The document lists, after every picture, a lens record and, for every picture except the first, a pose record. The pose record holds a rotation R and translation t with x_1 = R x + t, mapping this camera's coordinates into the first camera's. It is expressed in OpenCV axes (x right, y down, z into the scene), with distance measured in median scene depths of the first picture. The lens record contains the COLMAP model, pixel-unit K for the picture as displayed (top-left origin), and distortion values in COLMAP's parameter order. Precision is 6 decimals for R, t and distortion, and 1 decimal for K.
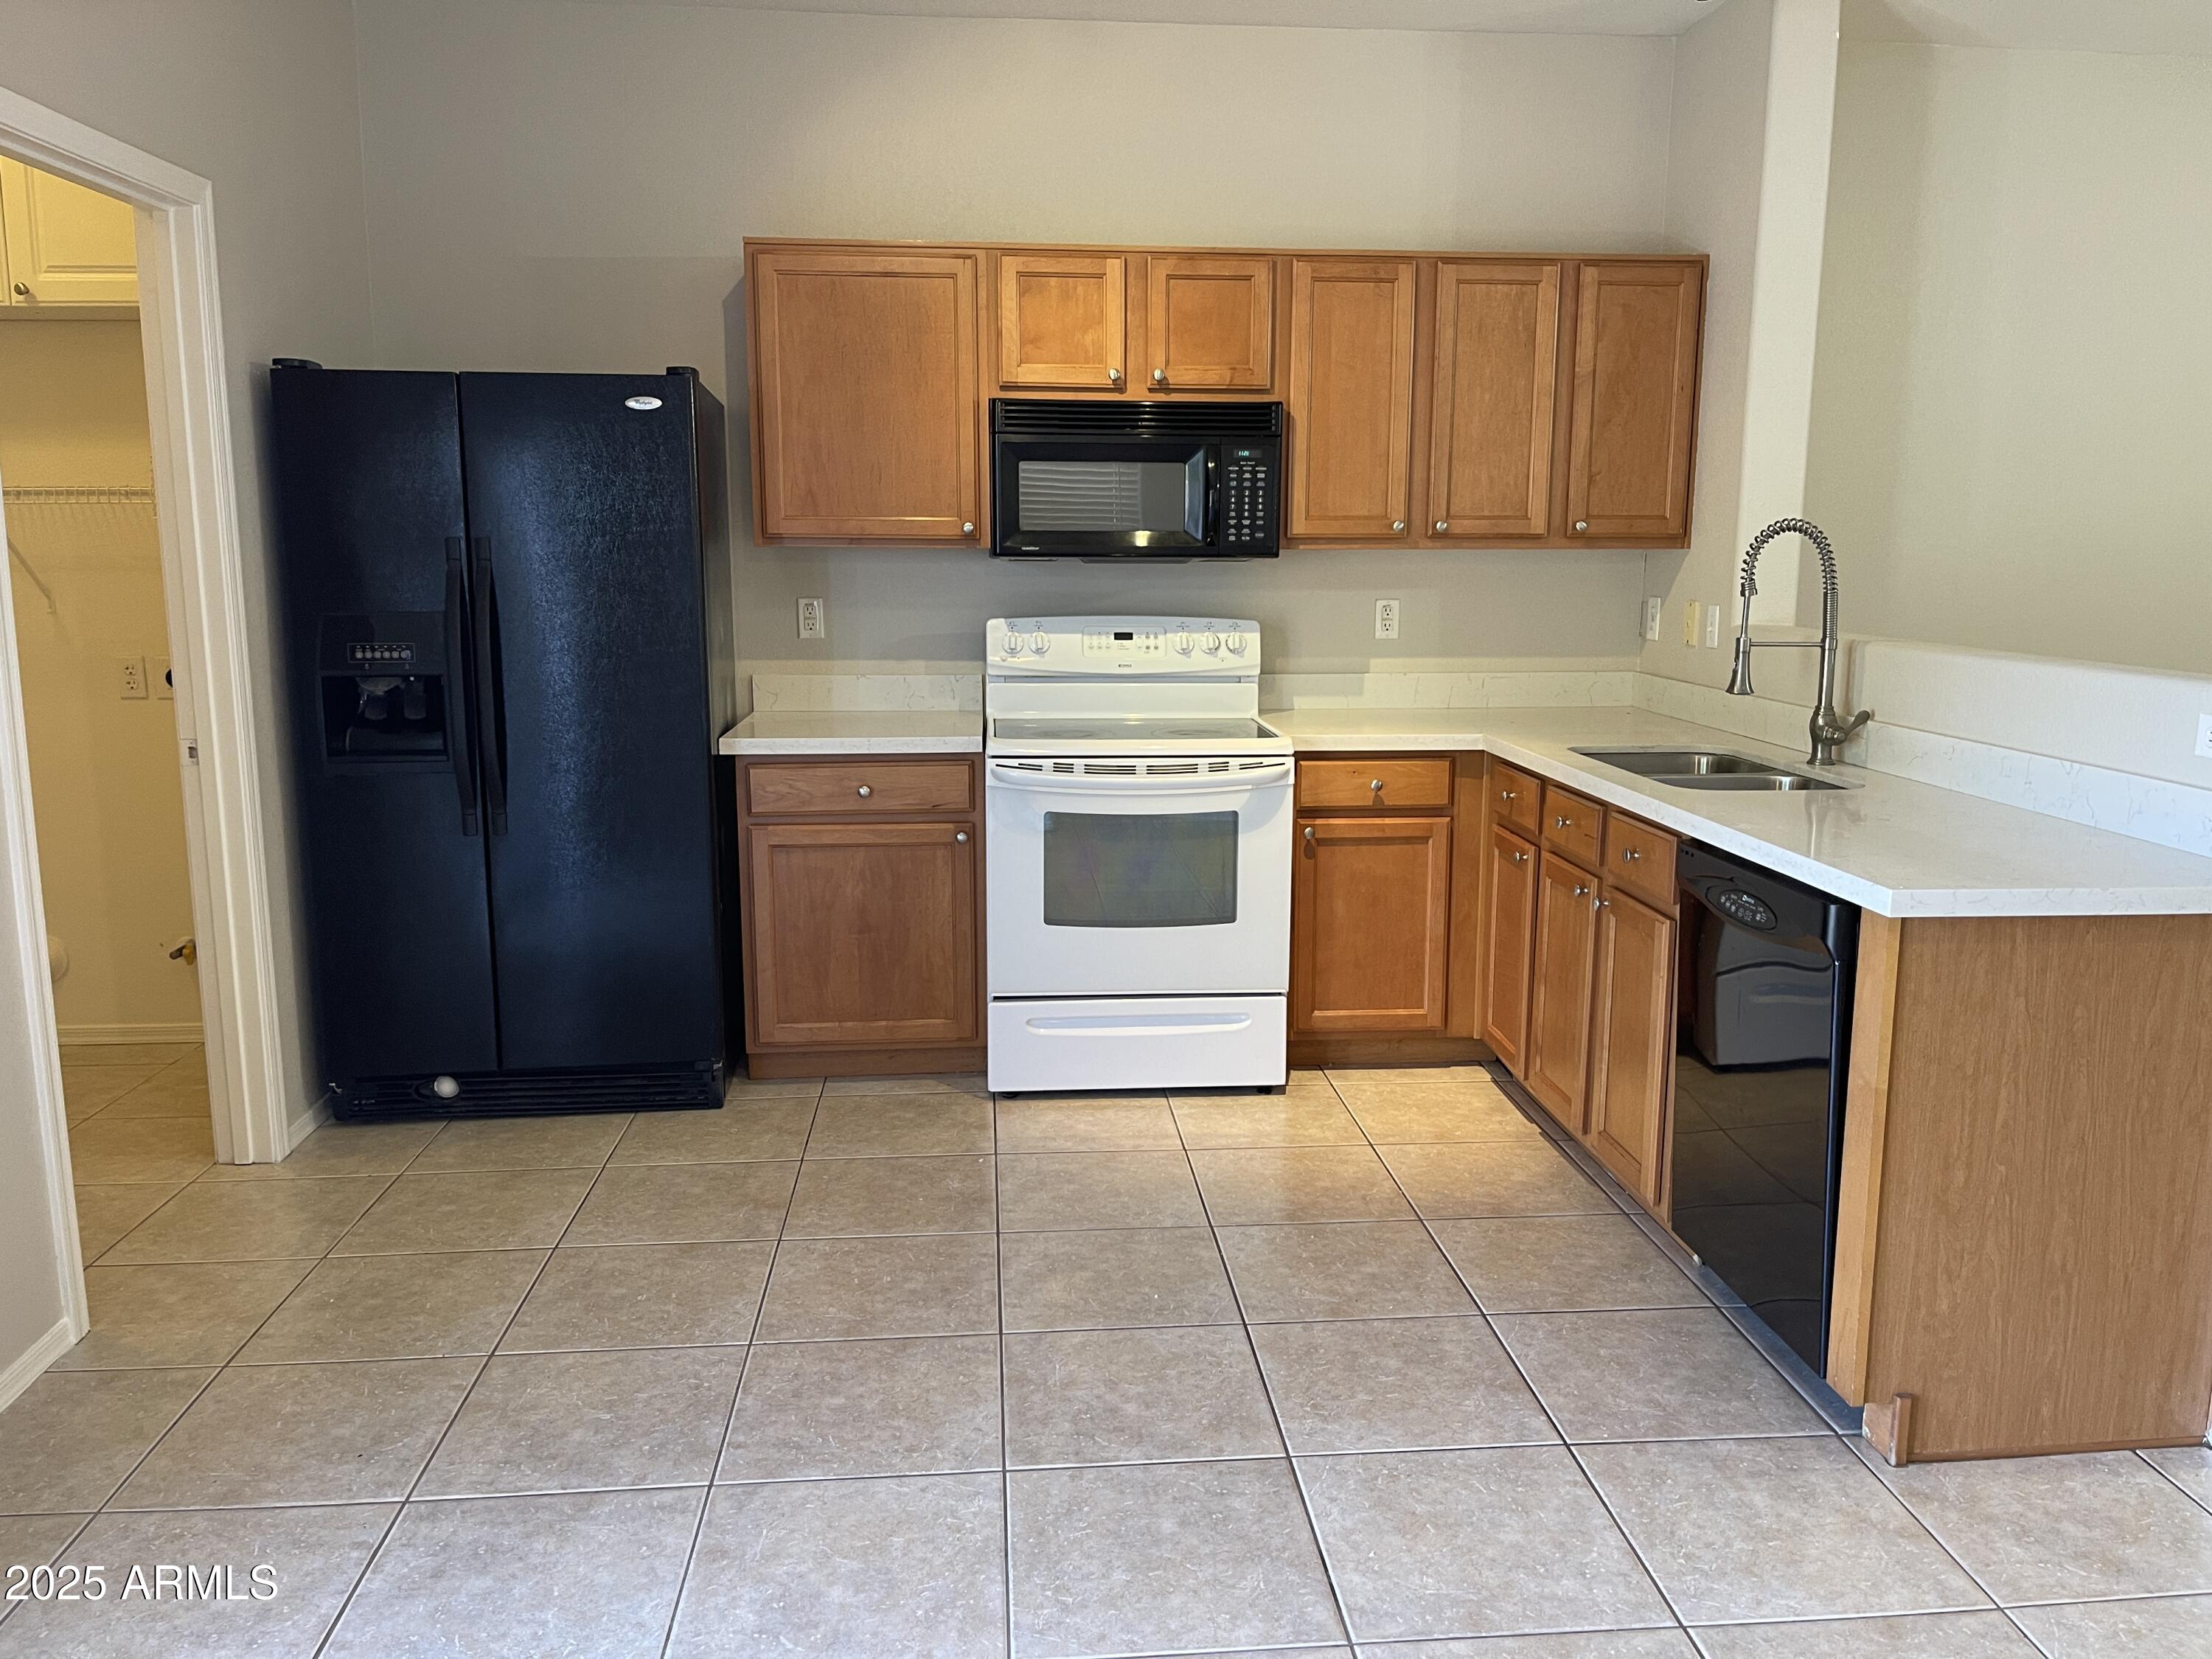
lens RADIAL K [[1663.8, 0, 1121.4], [0, 1663.8, 820.4], [0, 0, 1]] dist [0.073071, -0.102783]
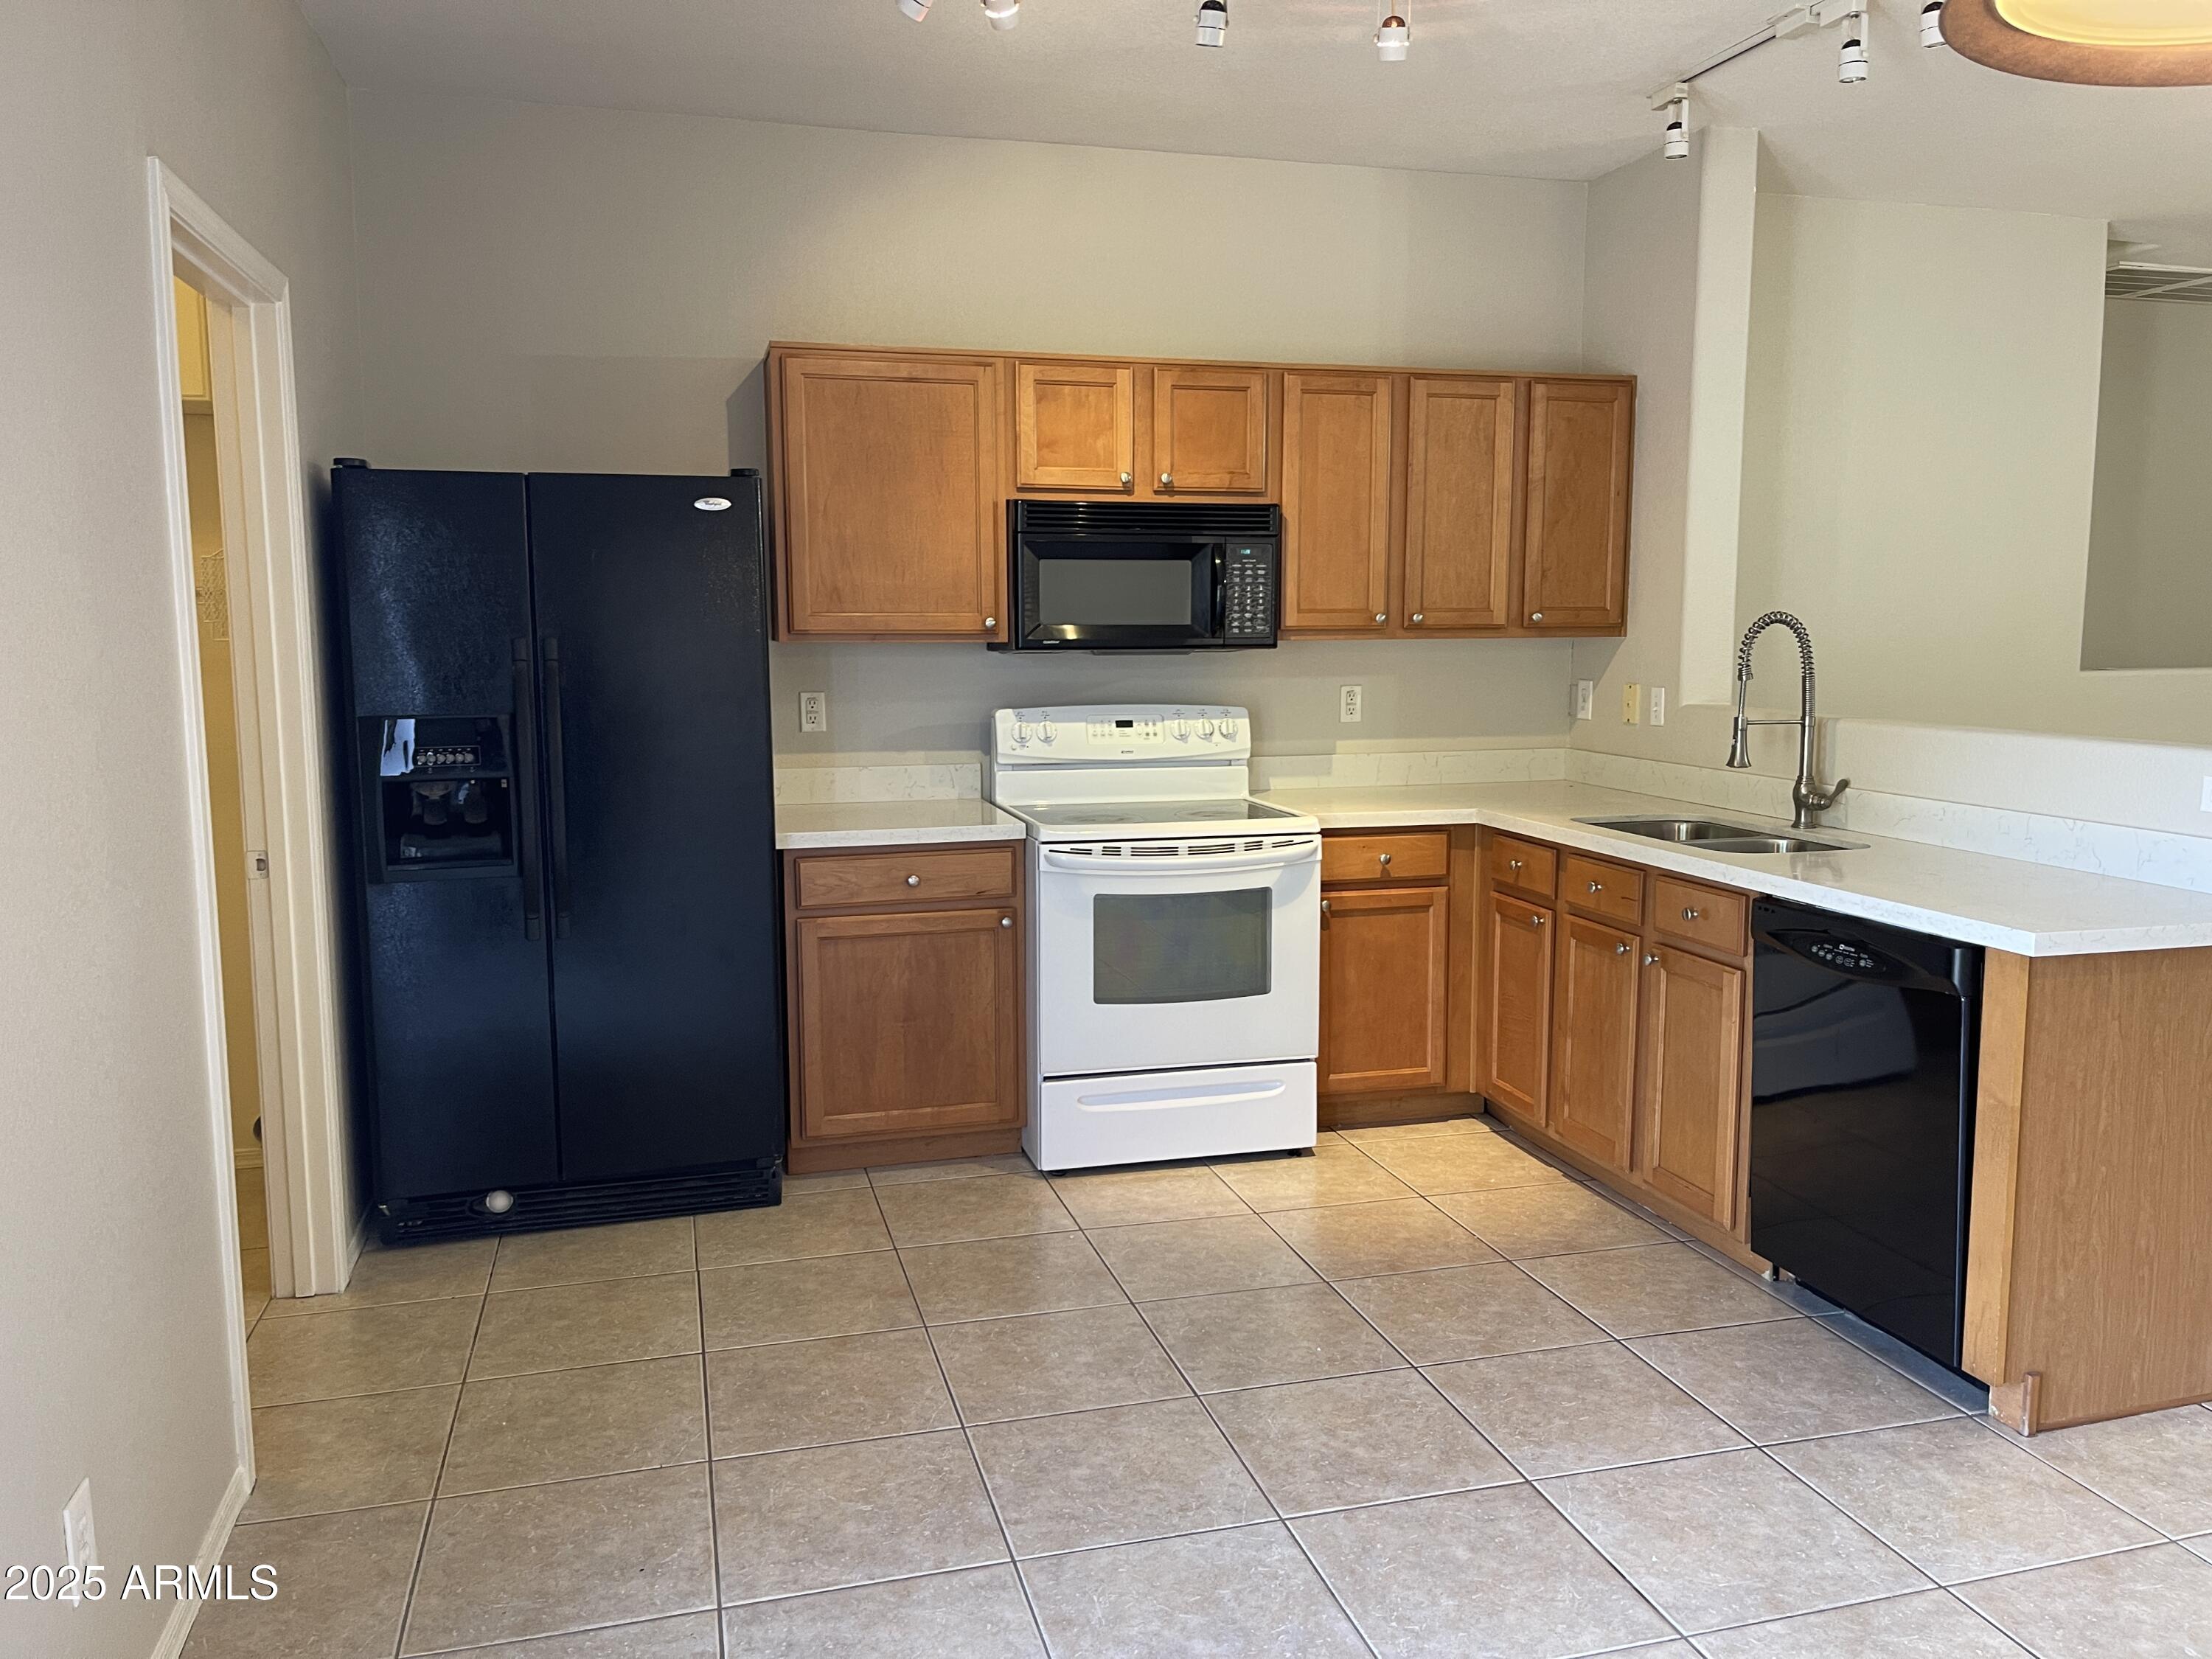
lens RADIAL K [[1663.8, 0, 1095.2], [0, 1663.8, 833.0], [0, 0, 1]] dist [0.073071, -0.102783]
pose [[0.983925, -0.029375, 0.176151, -0.227976], [0.036530, 0.998628, -0.037513, -0.004578], [-0.174807, 0.043345, 0.983648, -0.021799]]
